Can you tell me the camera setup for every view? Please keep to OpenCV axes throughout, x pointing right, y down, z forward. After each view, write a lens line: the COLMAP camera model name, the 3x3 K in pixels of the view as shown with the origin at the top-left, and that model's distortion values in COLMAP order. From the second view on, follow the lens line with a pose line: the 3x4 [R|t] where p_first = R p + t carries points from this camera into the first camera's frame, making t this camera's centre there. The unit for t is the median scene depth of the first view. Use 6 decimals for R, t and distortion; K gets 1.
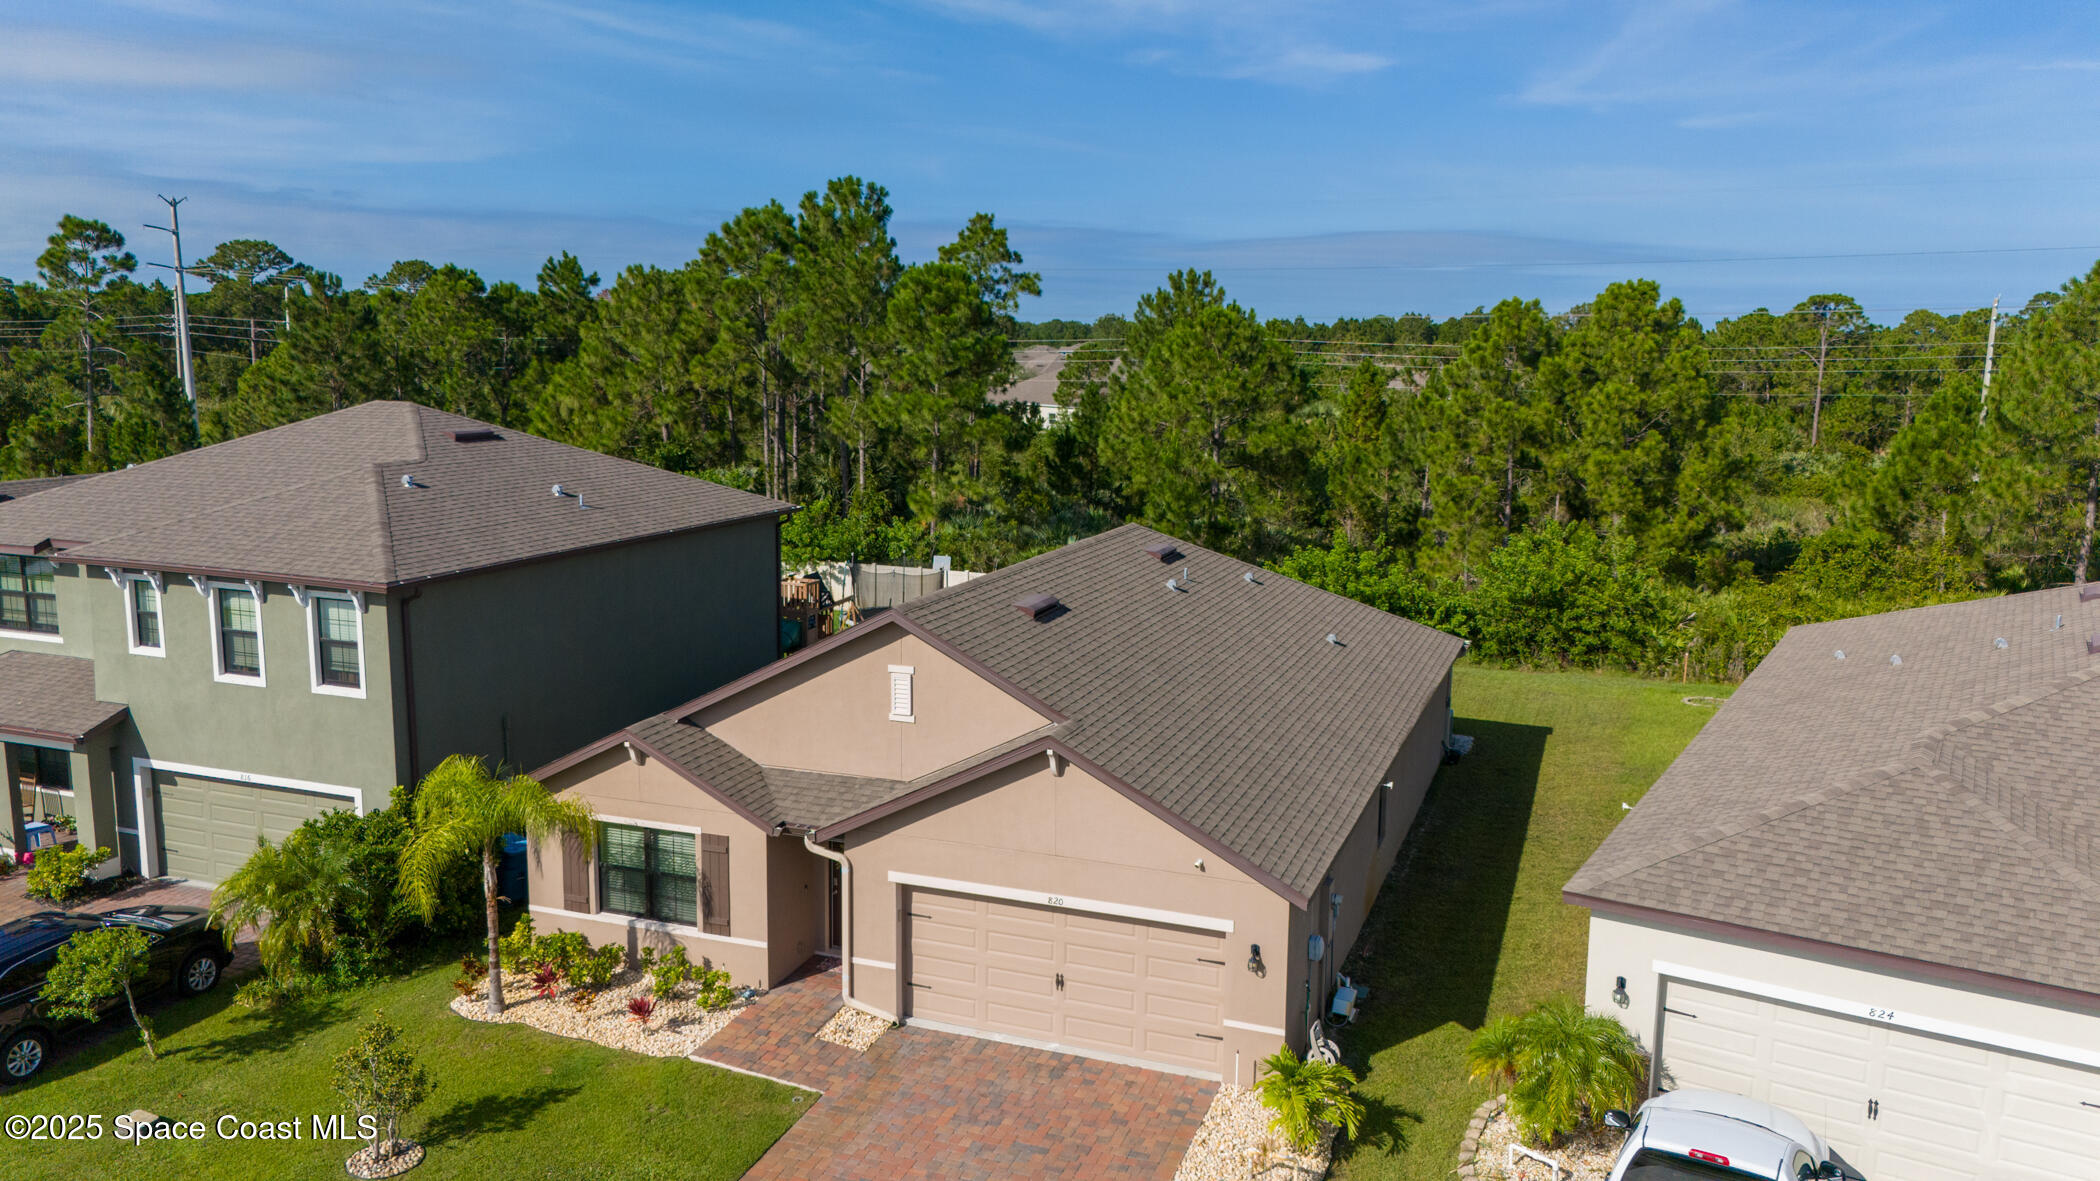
lens RADIAL K [[1562.9, 0, 1050.0], [0, 1562.9, 590.5], [0, 0, 1]] dist [0.115070, -0.143949]
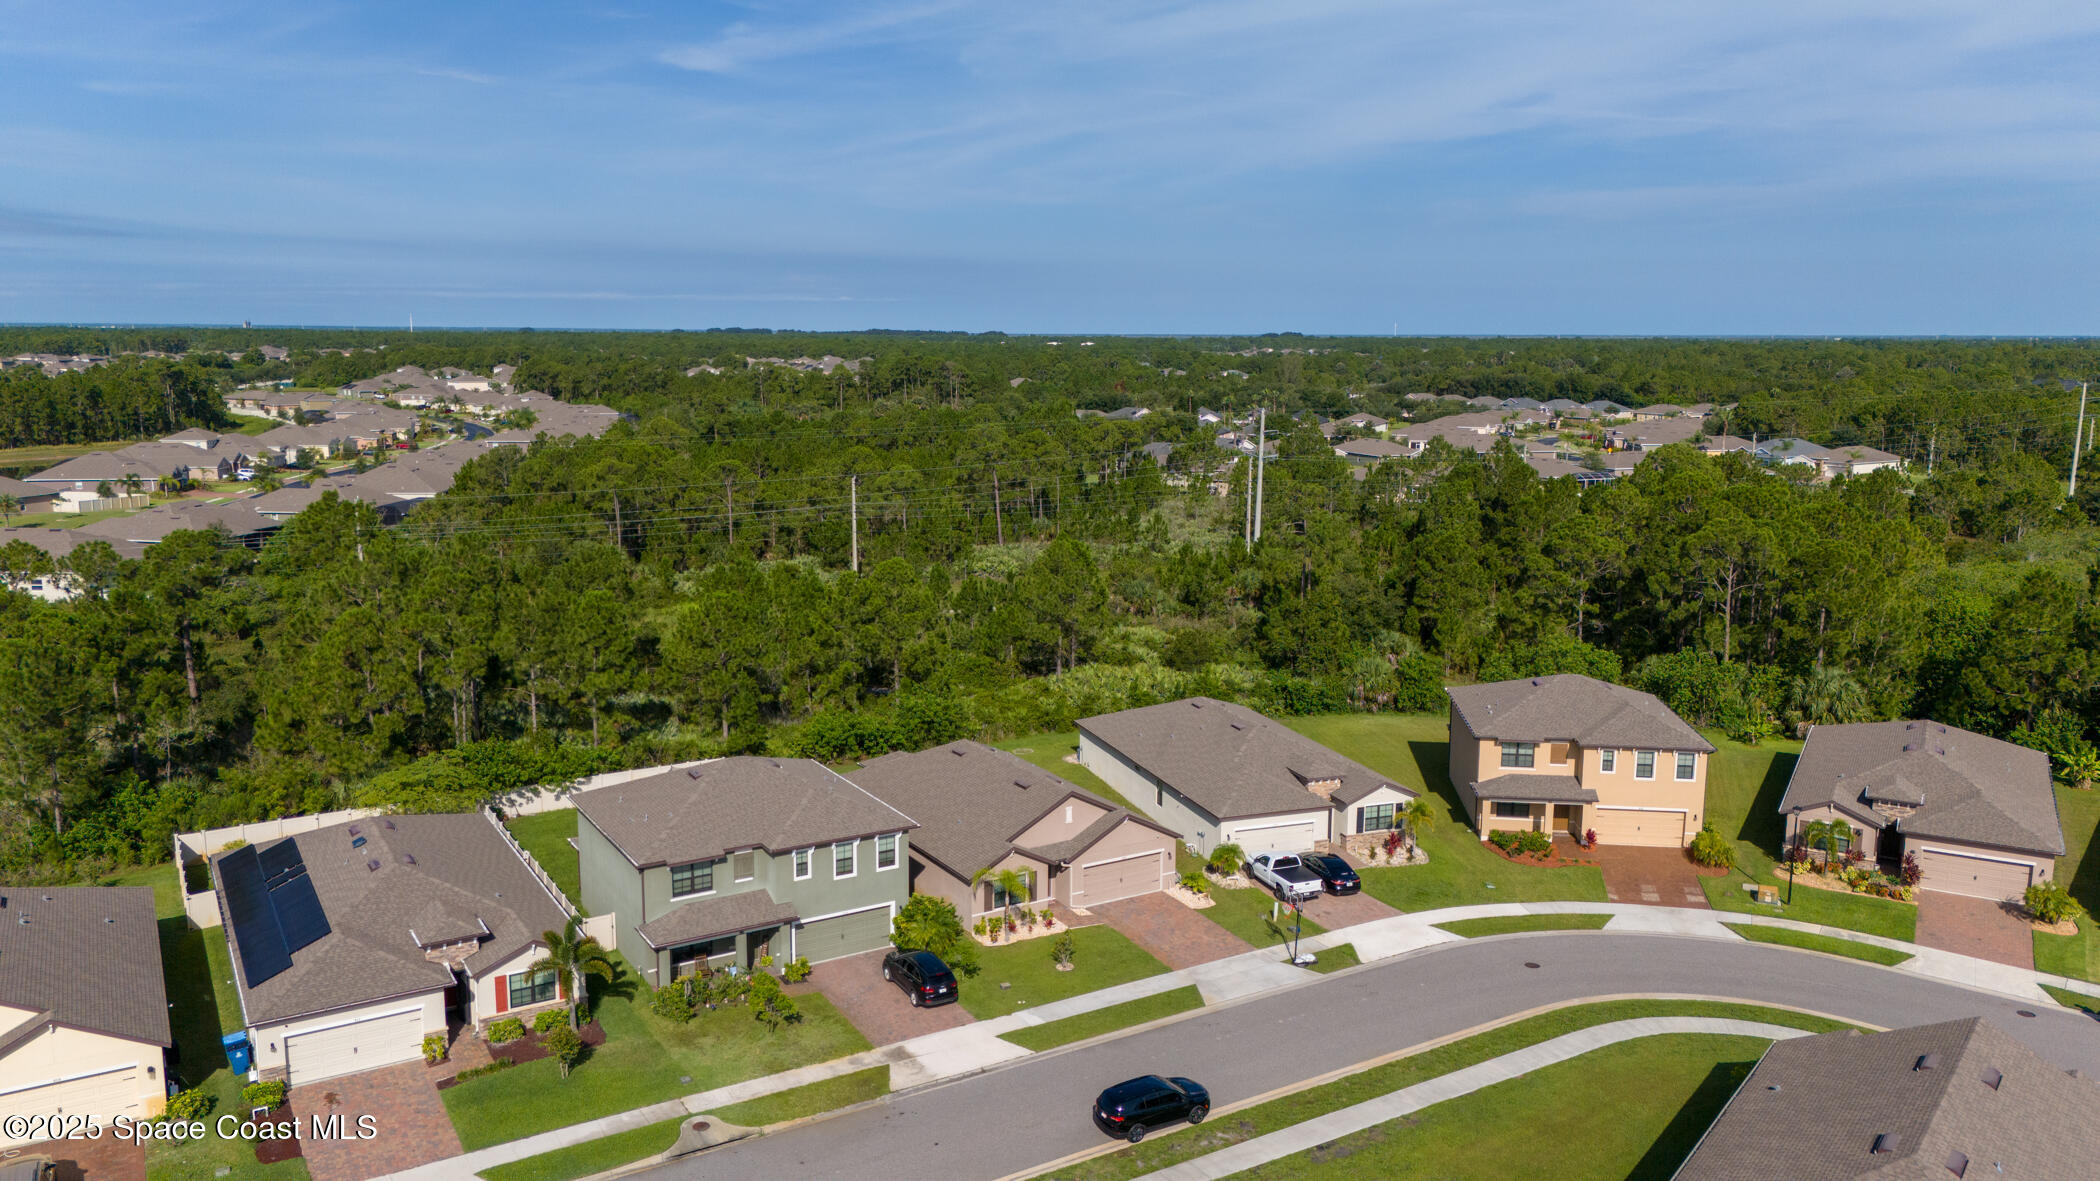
lens RADIAL K [[1562.9, 0, 1050.0], [0, 1562.9, 590.5], [0, 0, 1]] dist [0.115070, -0.143949]
pose [[0.610540, -0.138841, 0.779720, -2.665525], [0.128828, 0.988812, 0.075197, -0.669086], [-0.781437, 0.054539, 0.621596, -1.102801]]
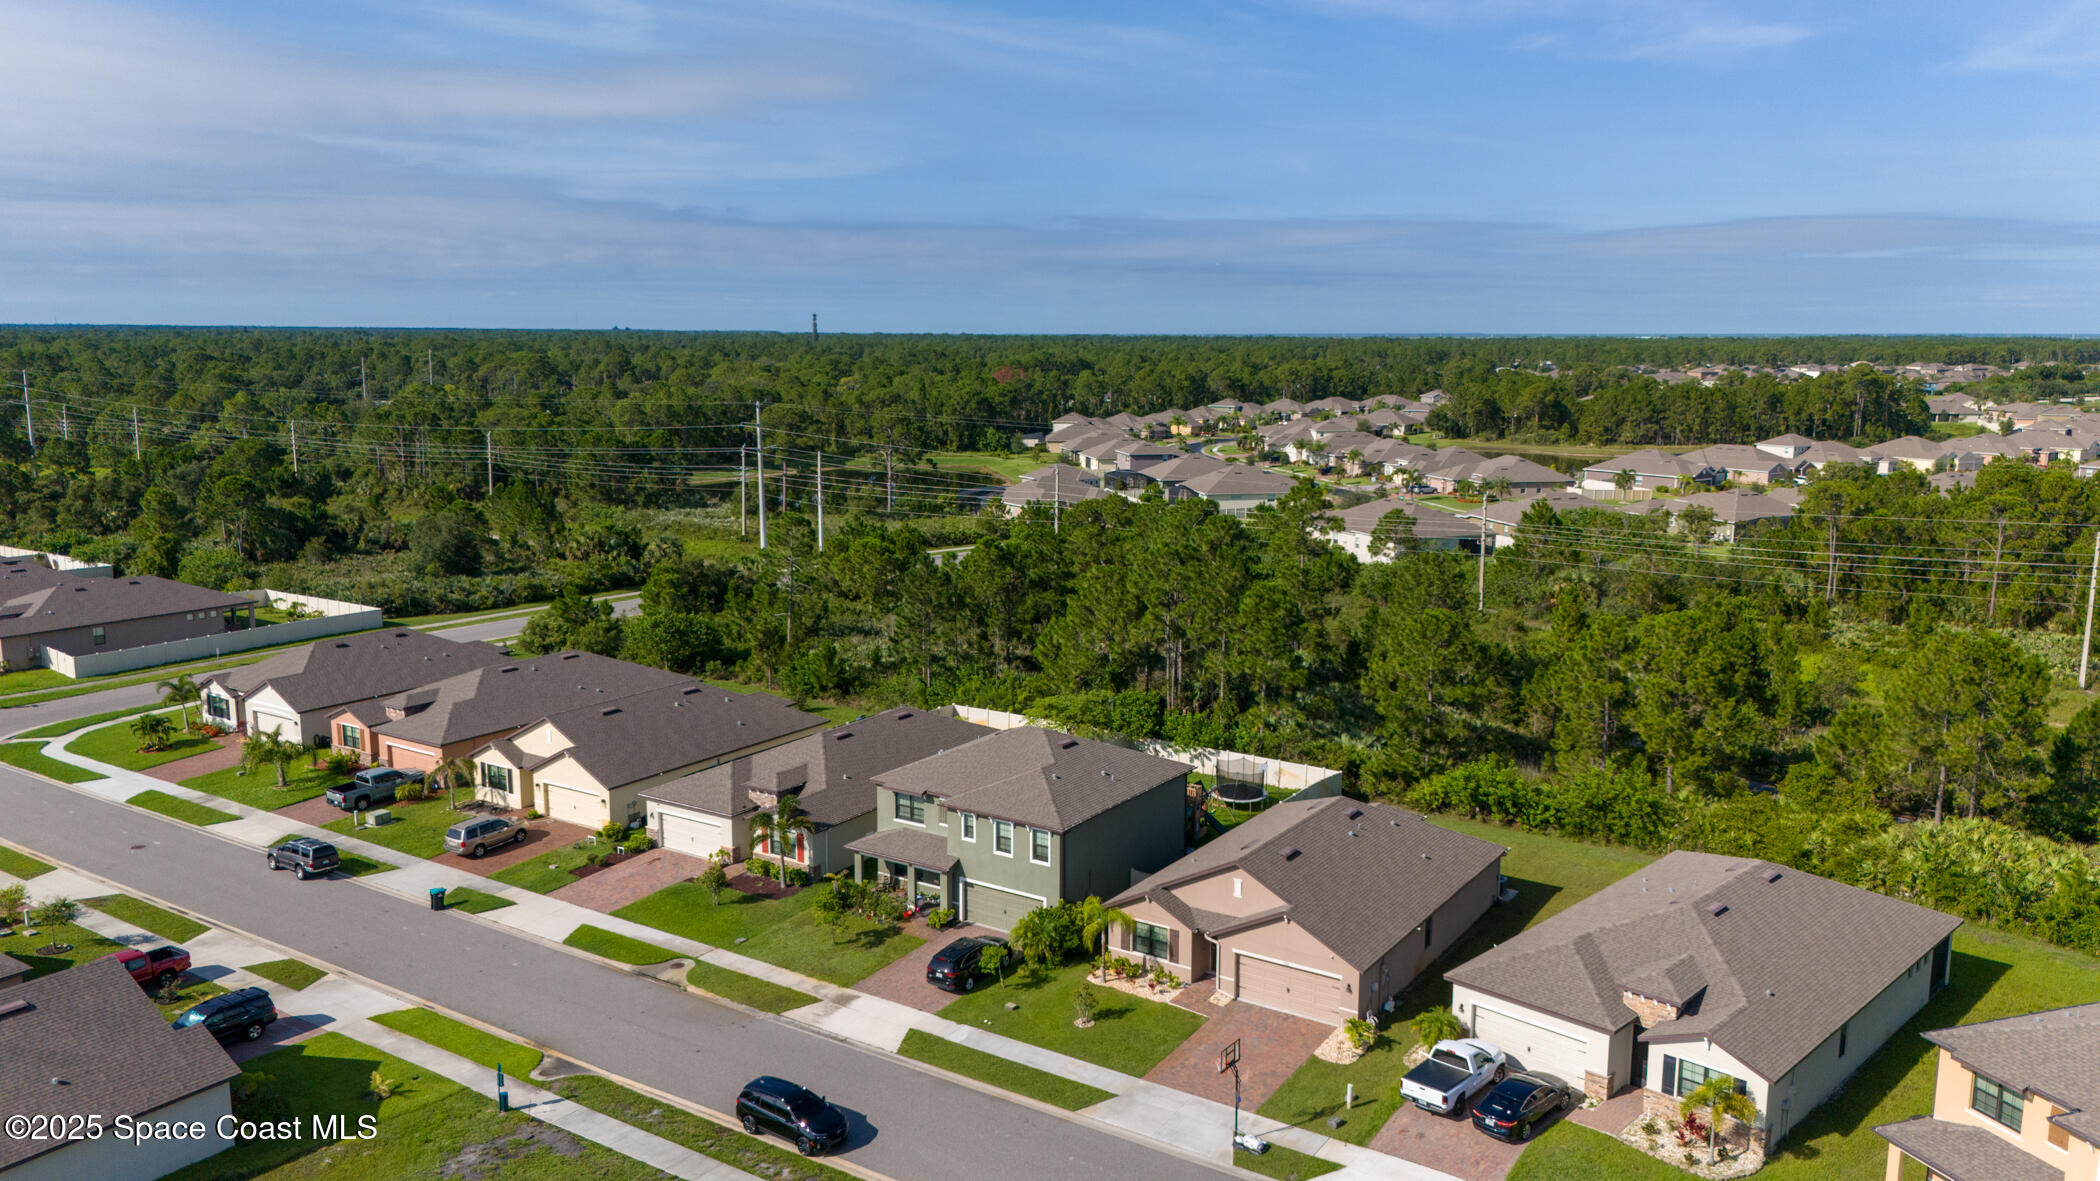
lens RADIAL K [[1562.9, 0, 1050.0], [0, 1562.9, 590.5], [0, 0, 1]] dist [0.115070, -0.143949]
pose [[0.974767, 0.028526, -0.221395, 0.195723], [-0.028178, 0.999592, 0.004729, -0.488491], [0.221440, 0.001629, 0.975173, -1.931611]]
